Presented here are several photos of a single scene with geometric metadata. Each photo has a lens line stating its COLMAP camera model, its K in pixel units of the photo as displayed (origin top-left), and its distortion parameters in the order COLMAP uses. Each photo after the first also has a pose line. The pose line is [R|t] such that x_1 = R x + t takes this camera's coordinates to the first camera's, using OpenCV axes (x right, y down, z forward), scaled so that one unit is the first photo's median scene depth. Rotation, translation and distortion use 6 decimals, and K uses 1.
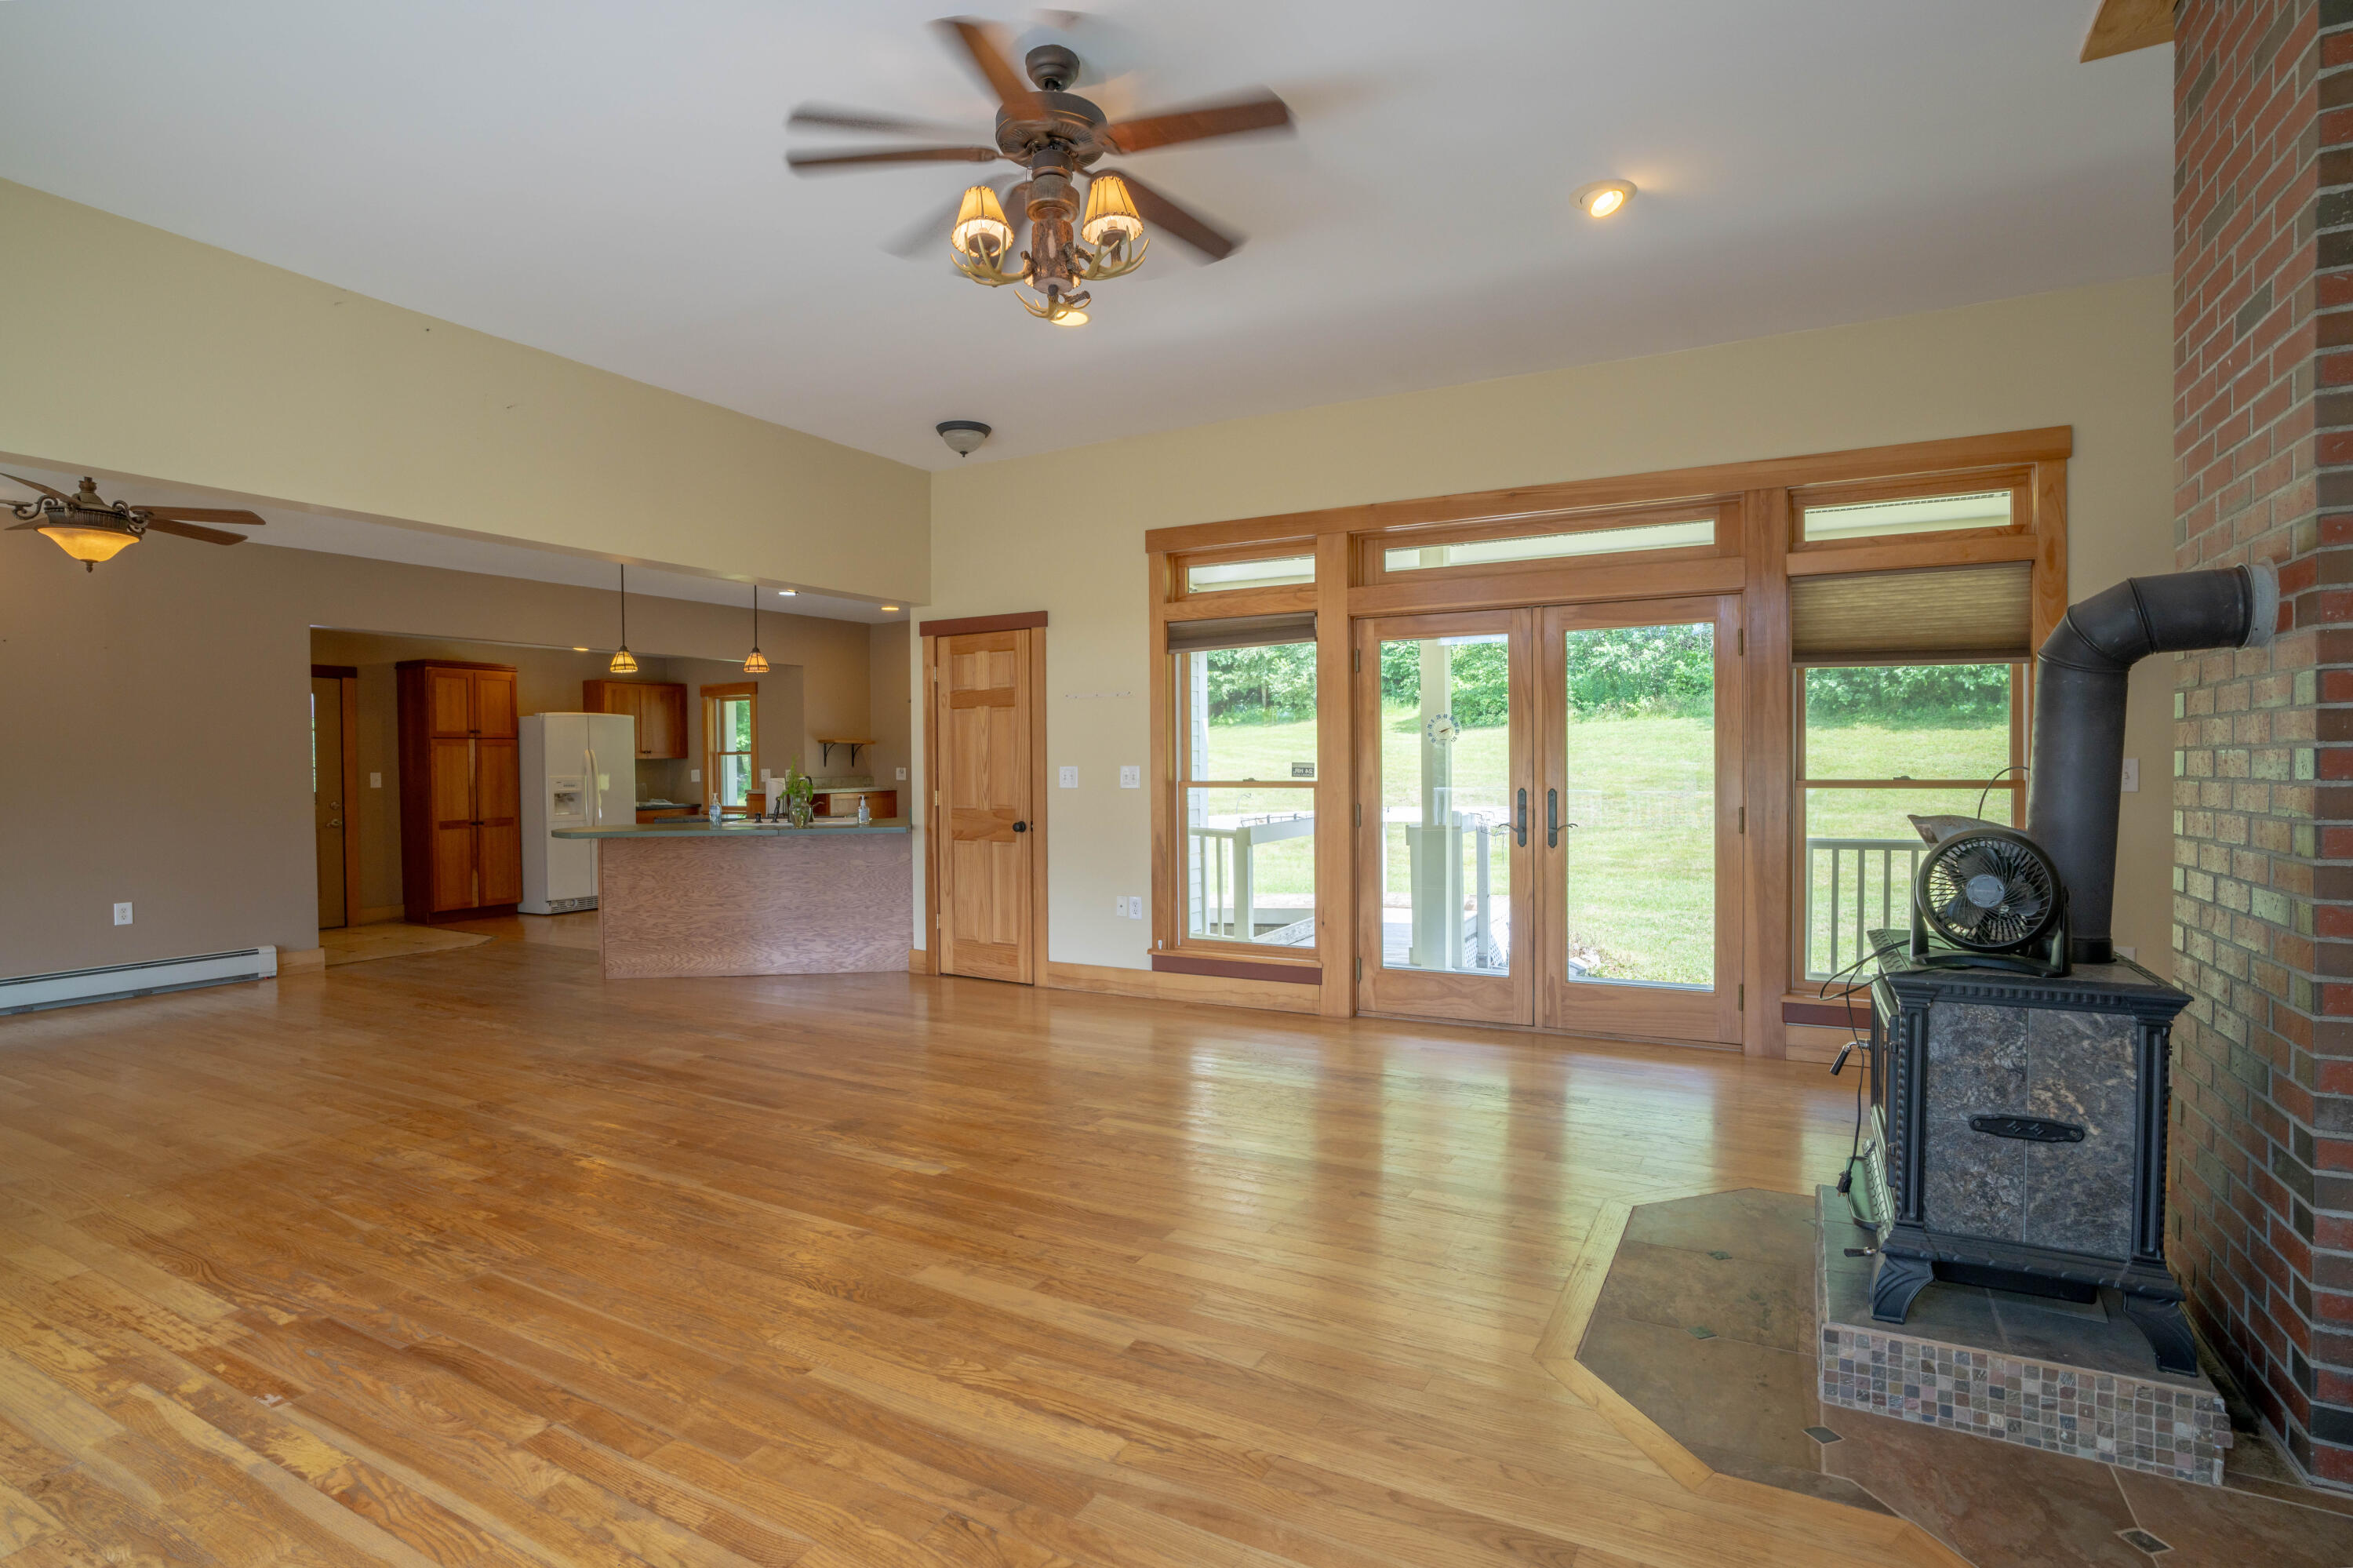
lens RADIAL K [[1169.8, 0, 1159.9], [0, 1169.8, 777.3], [0, 0, 1]] dist [-0.052592, 0.022452]
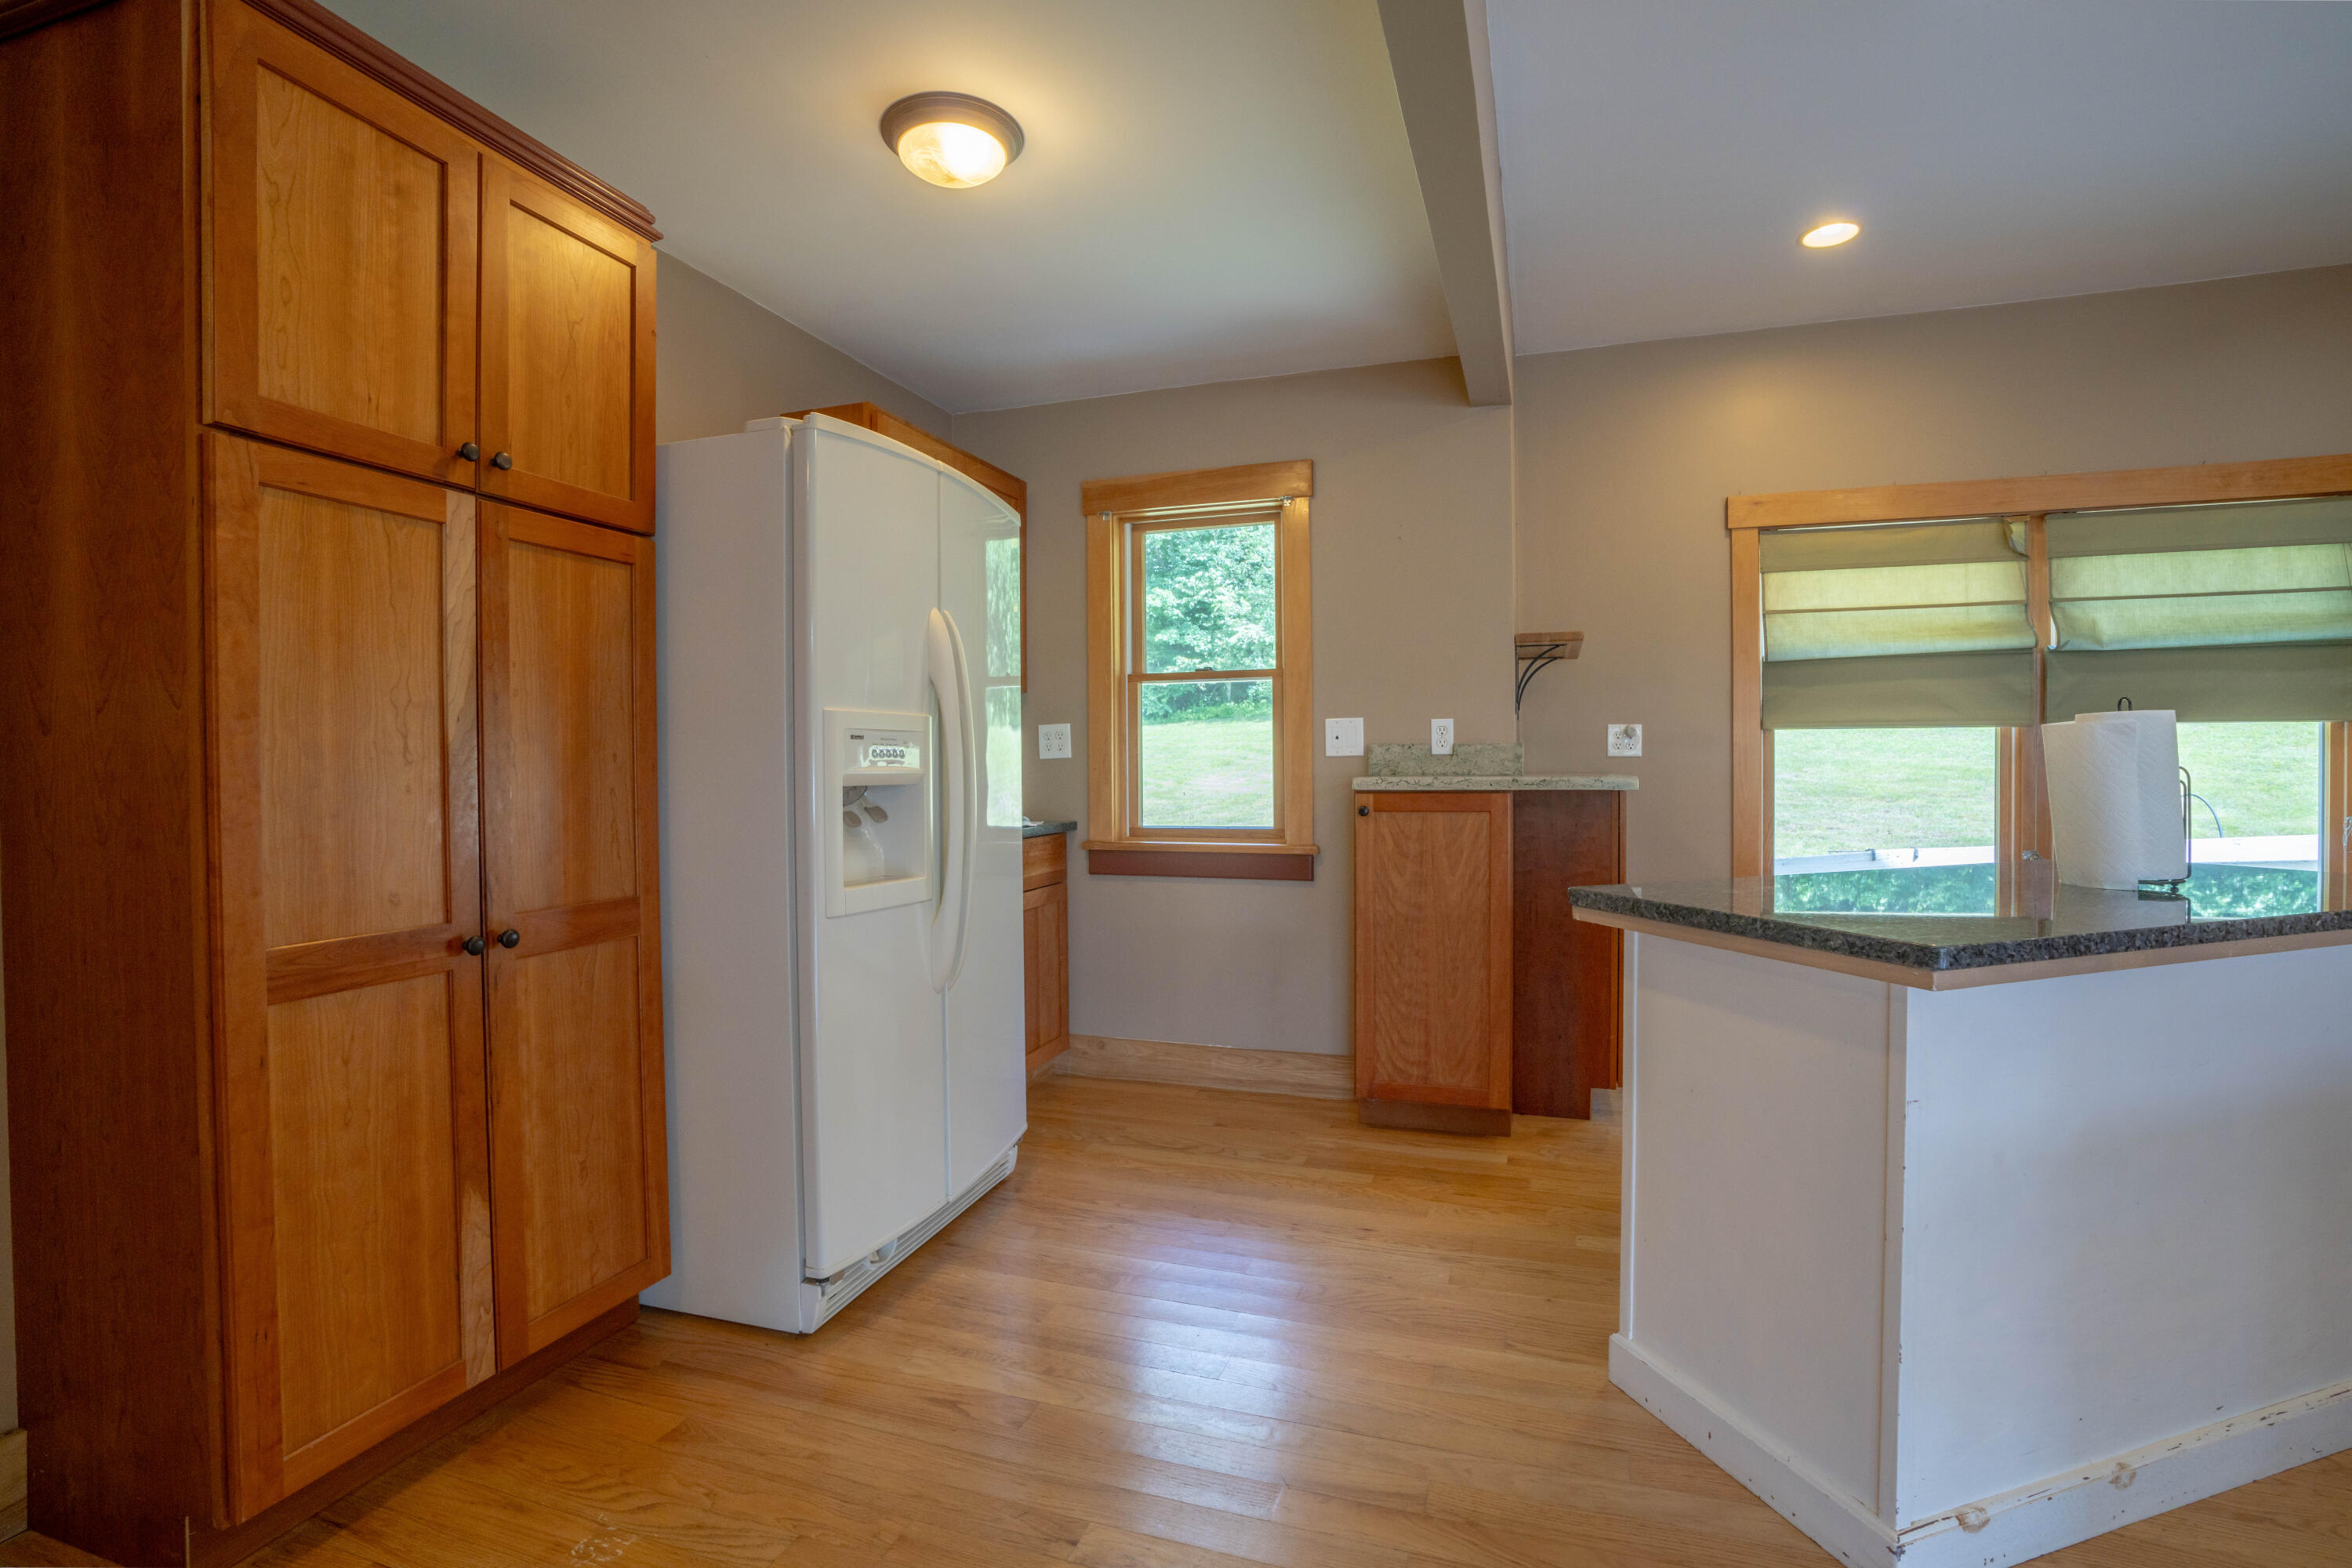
lens RADIAL K [[1077.0, 0, 1176.7], [0, 1077.0, 770.8], [0, 0, 1]] dist [-0.039796, 0.010205]
pose [[0.980431, 0.004559, 0.196808, -0.840720], [-0.002286, 0.999928, -0.011772, 0.022602], [-0.196847, 0.011092, 0.980371, 1.314351]]
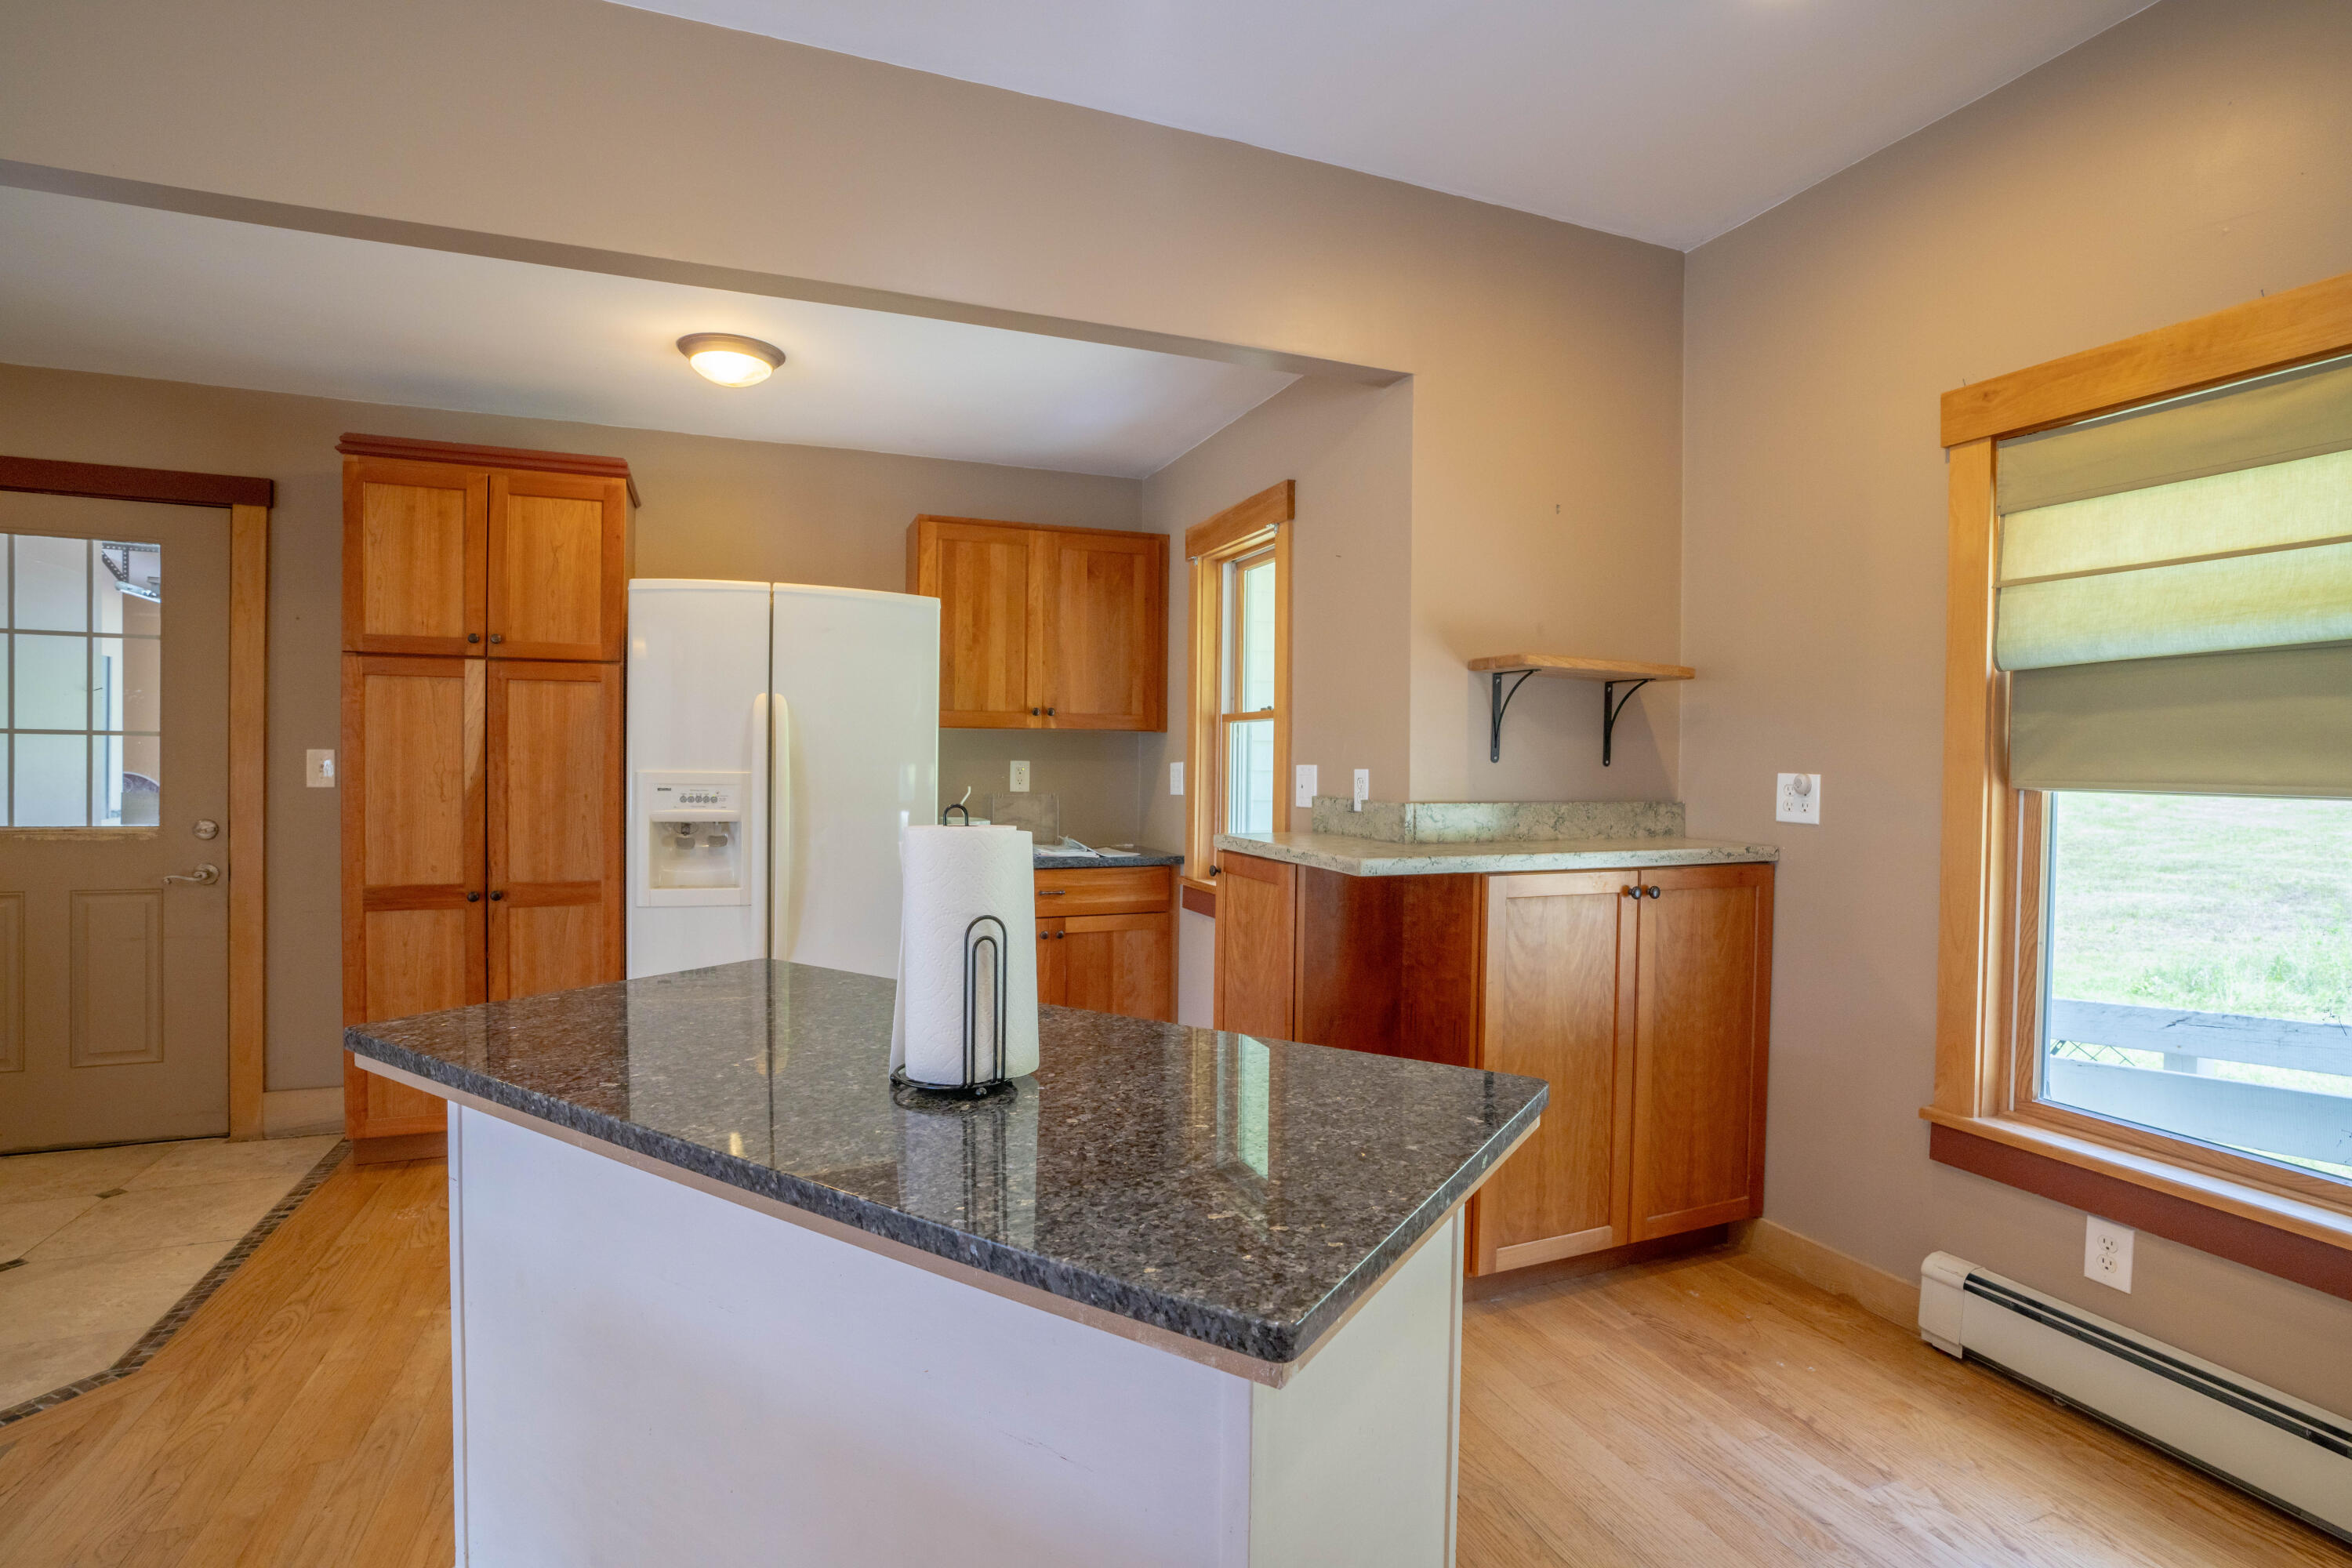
lens RADIAL K [[1169.3, 0, 1174.6], [0, 1169.3, 765.1], [0, 0, 1]] dist [-0.052592, 0.022452]
pose [[0.780518, 0.024604, -0.624649, -0.332115], [-0.030195, 0.999543, 0.001640, -0.012112], [0.624404, 0.017582, 0.780904, 1.393238]]
